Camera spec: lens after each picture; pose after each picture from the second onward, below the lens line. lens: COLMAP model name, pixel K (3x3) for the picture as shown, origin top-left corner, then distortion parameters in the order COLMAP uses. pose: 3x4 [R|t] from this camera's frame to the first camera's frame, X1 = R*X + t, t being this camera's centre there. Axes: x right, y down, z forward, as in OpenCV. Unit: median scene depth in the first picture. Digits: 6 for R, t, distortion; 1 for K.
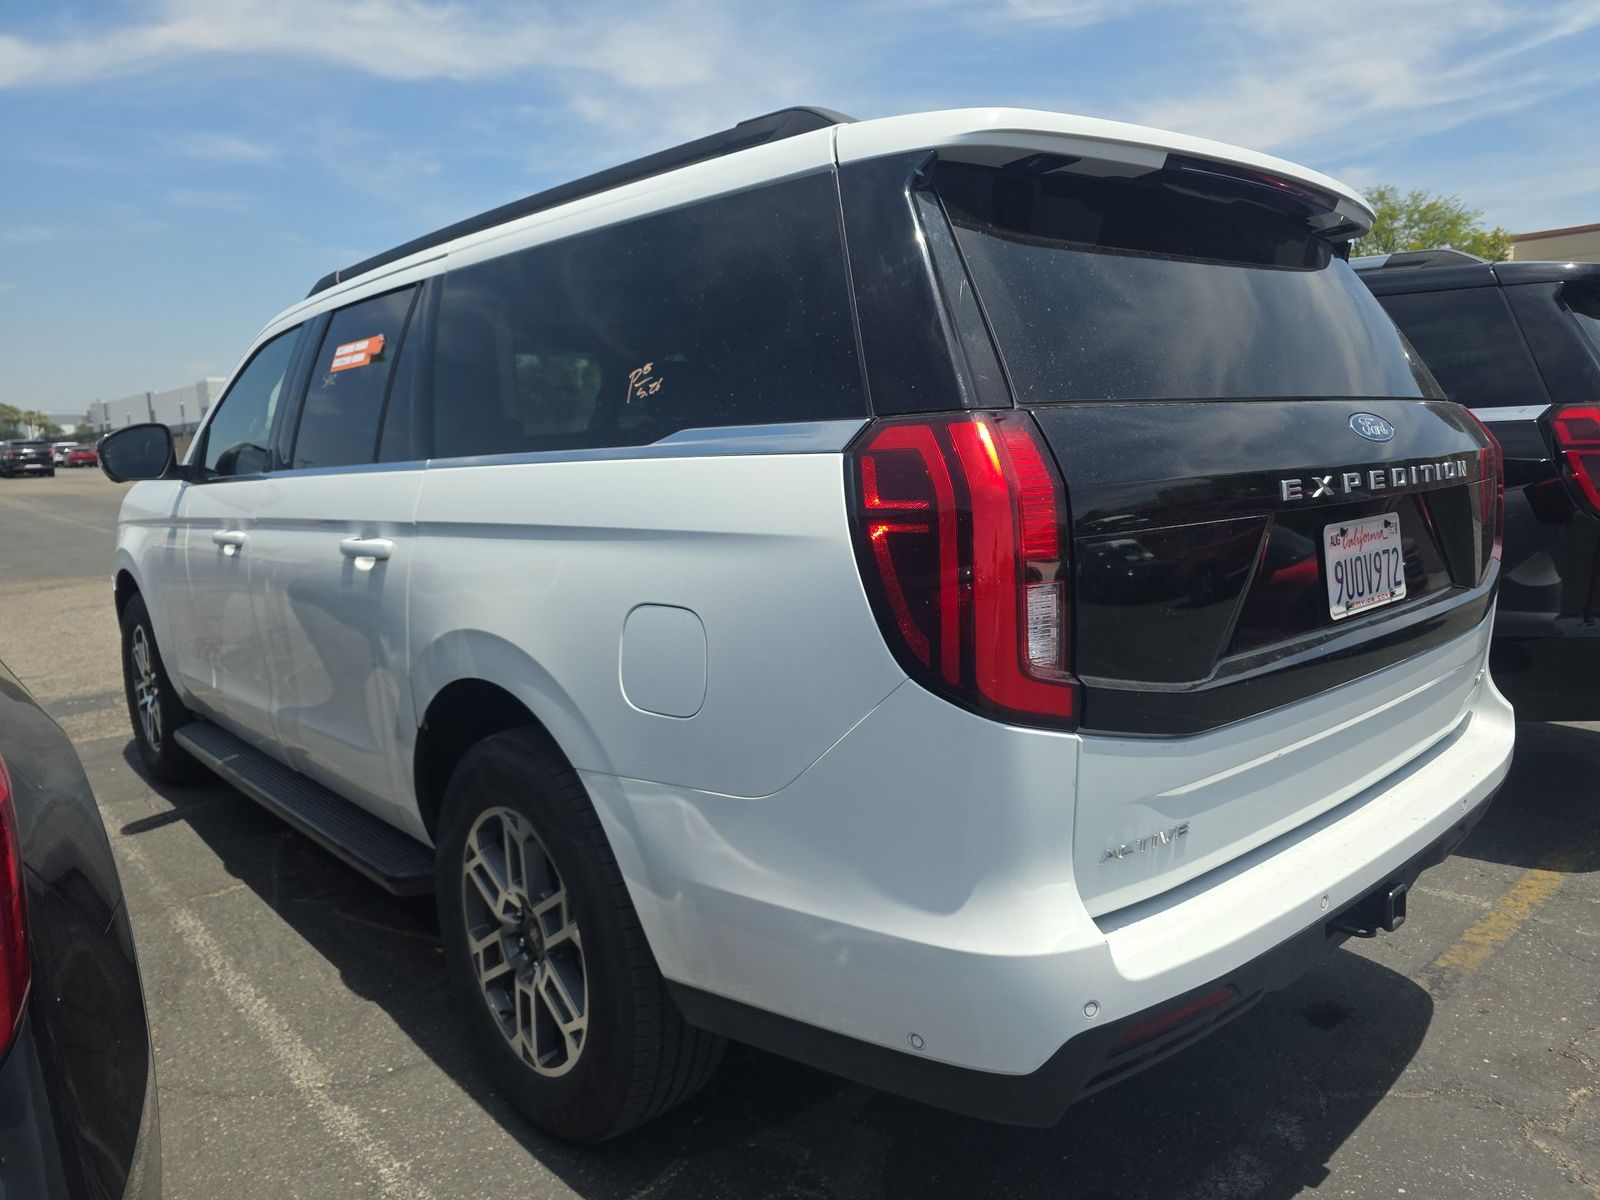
lens RADIAL K [[1114.5, 0, 800.0], [0, 1114.5, 600.0], [0, 0, 1]] dist [0.100102, -0.061703]
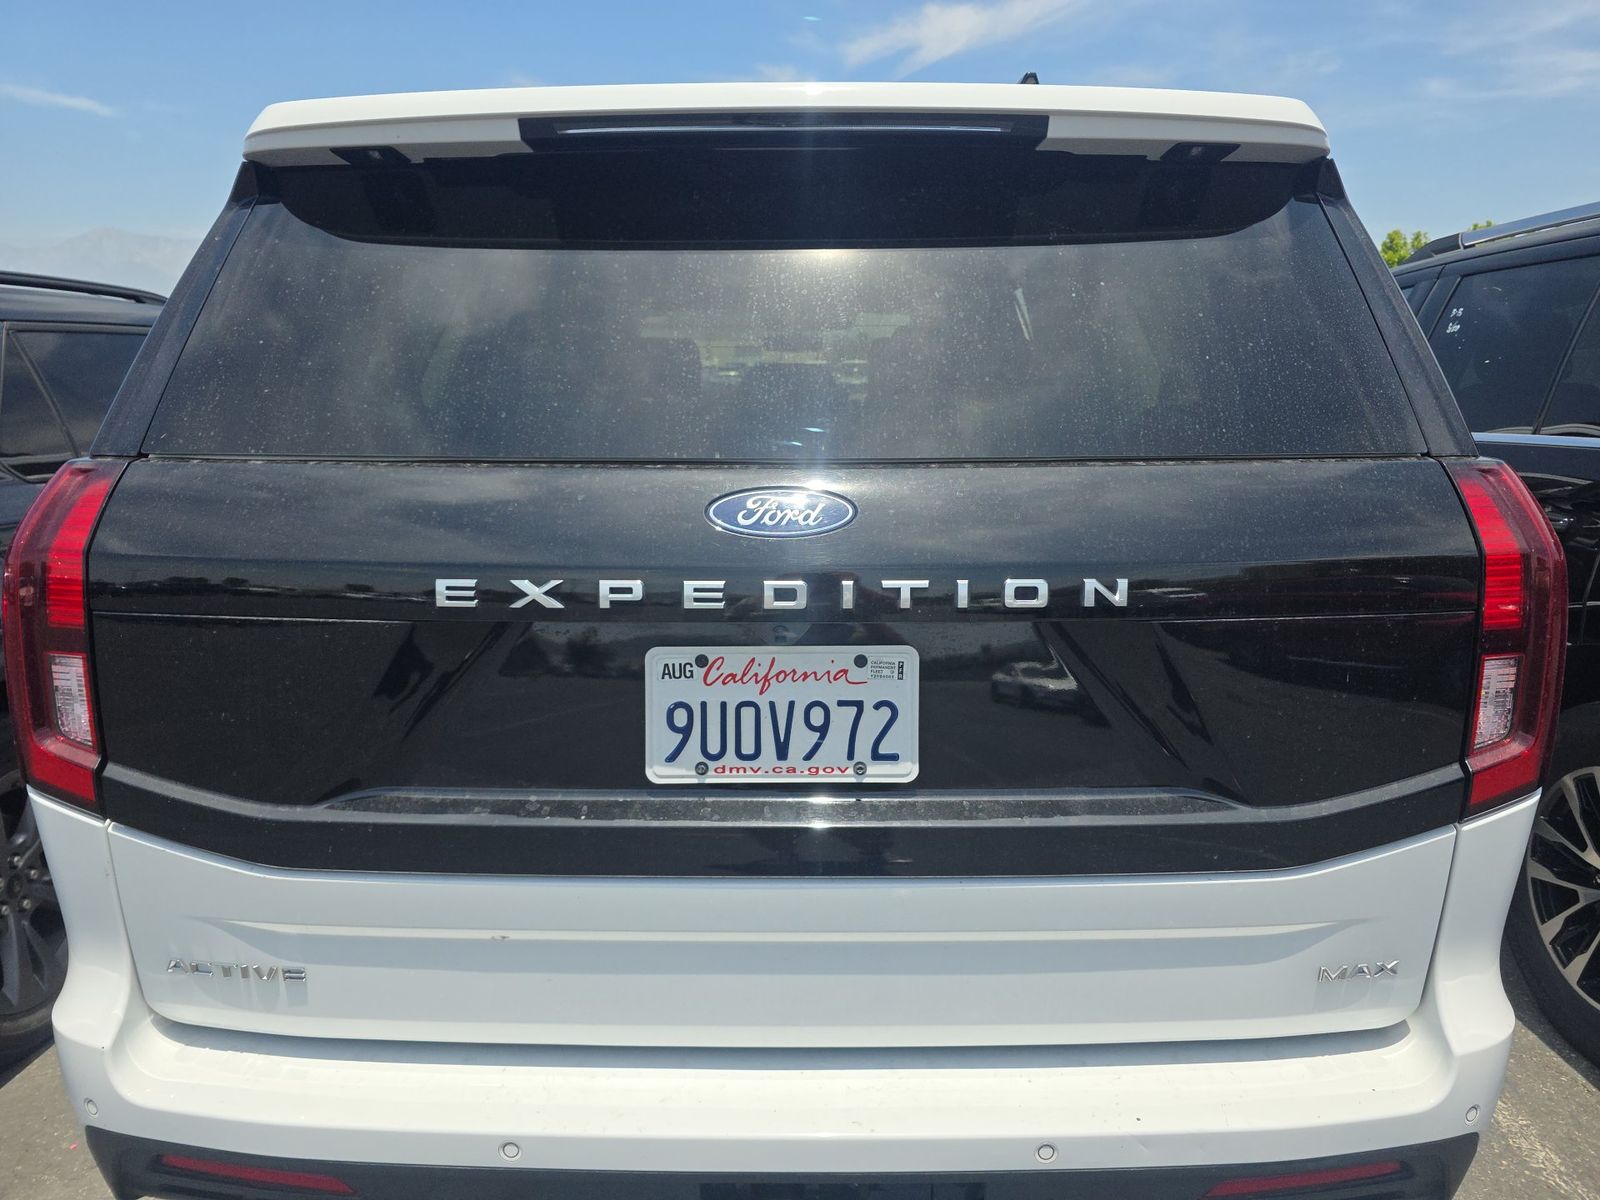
lens RADIAL K [[1114.5, 0, 800.0], [0, 1114.5, 600.0], [0, 0, 1]] dist [0.100102, -0.061703]
pose [[0.713274, 0.168363, -0.680363, 0.963184], [-0.118013, 0.985710, 0.120203, -0.182277], [0.690879, -0.005446, 0.722950, 0.554137]]
